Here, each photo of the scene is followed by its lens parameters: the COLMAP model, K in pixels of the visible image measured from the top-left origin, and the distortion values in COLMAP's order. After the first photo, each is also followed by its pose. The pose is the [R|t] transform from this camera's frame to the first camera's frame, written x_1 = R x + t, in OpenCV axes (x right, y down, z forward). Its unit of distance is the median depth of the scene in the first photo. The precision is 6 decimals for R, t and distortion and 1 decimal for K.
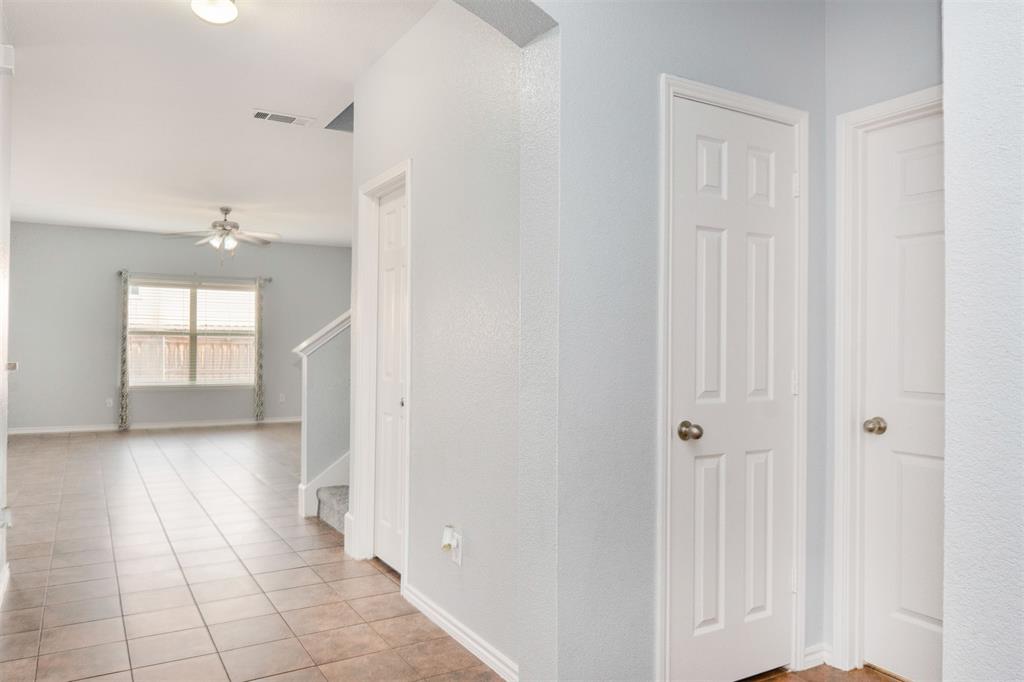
lens RADIAL K [[714.3, 0, 502.4], [0, 714.3, 343.7], [0, 0, 1]] dist [0.002130, -0.008216]
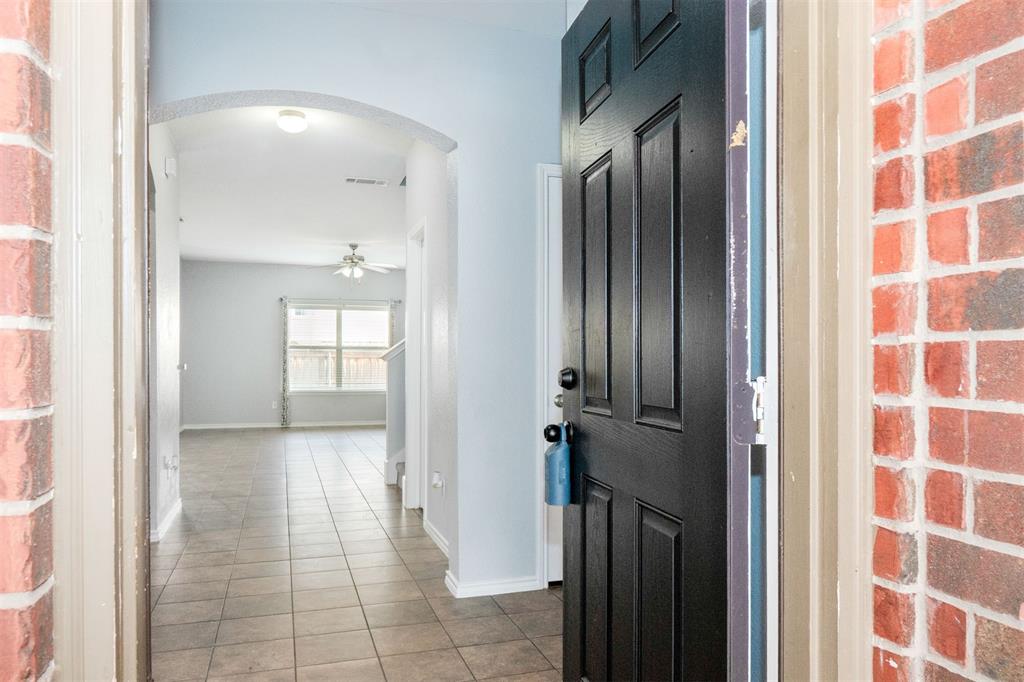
lens RADIAL K [[714.3, 0, 511.5], [0, 714.3, 362.1], [0, 0, 1]] dist [0.002130, -0.008216]
pose [[0.976413, -0.005168, -0.215850, 0.113700], [0.005948, 0.999978, 0.002964, 0.008287], [0.215830, -0.004178, 0.976422, -0.112137]]
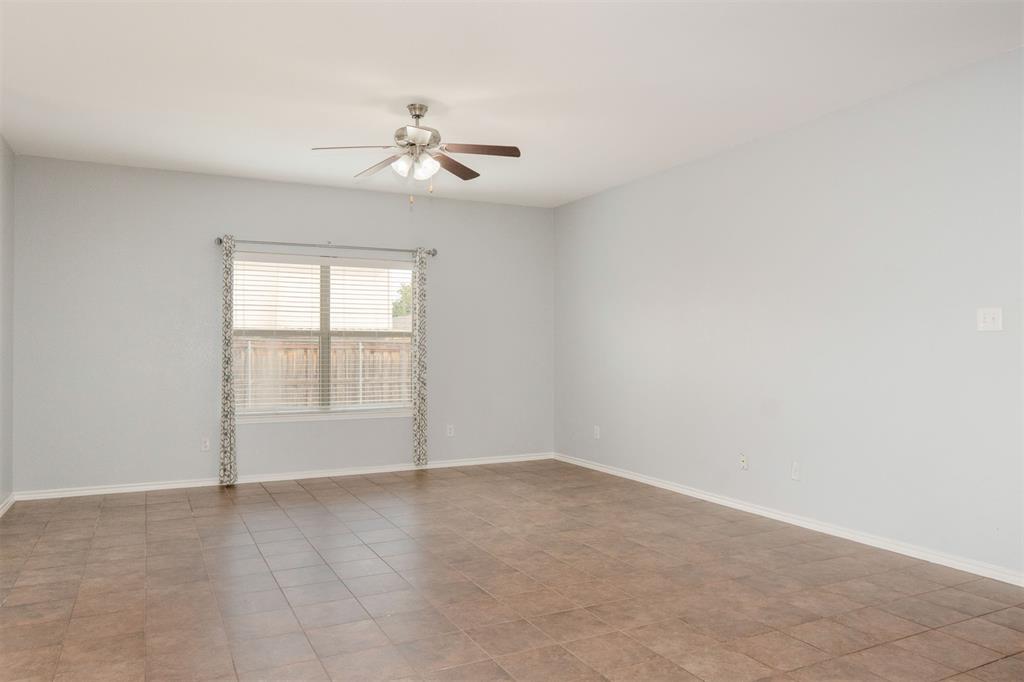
lens RADIAL K [[714.3, 0, 493.8], [0, 714.3, 341.5], [0, 0, 1]] dist [0.002130, -0.008216]
pose [[0.996855, -0.008616, -0.078779, -0.236826], [0.008040, 0.999939, -0.007632, -0.001158], [0.078840, 0.006975, 0.996863, 0.373841]]
